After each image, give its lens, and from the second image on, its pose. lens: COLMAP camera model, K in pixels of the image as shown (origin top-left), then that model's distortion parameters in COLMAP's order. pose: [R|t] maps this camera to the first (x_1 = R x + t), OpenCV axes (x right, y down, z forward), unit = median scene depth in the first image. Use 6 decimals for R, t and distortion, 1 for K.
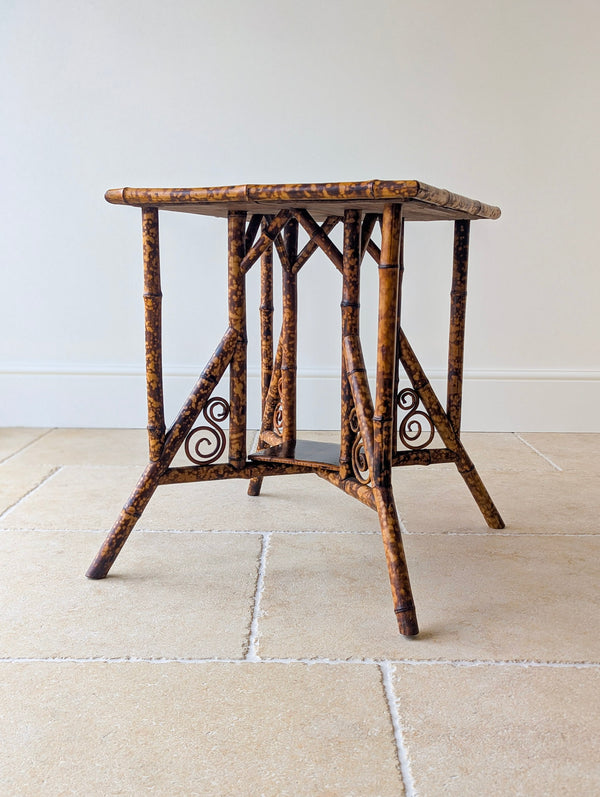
lens RADIAL K [[834.3, 0, 301.4], [0, 834.3, 391.0], [0, 0, 1]] dist [0.028256, 0.000000]
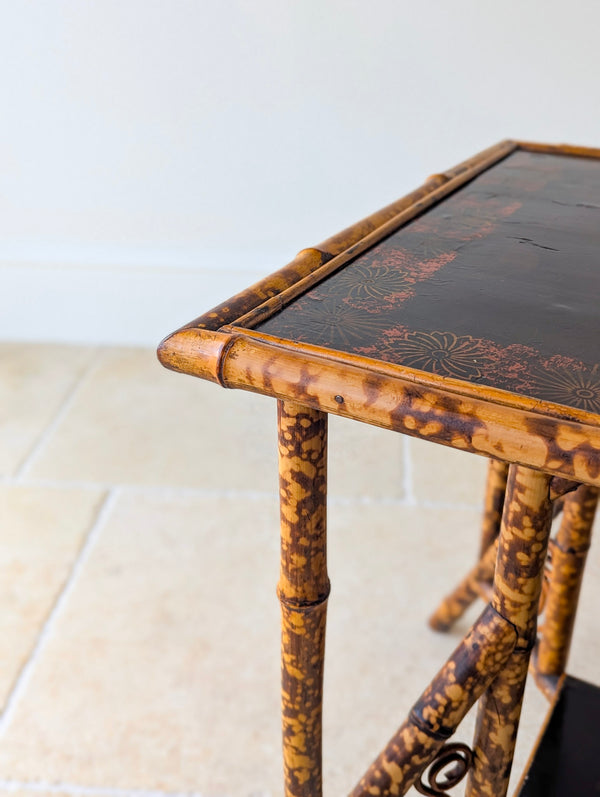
lens RADIAL K [[834.3, 0, 302.3], [0, 834.3, 404.5], [0, 0, 1]] dist [0.028256, 0.000000]
pose [[0.996431, 0.041875, -0.073295, -0.154917], [-0.012097, 0.930154, 0.366971, -0.312321], [0.083542, -0.364775, 0.927340, 0.698403]]
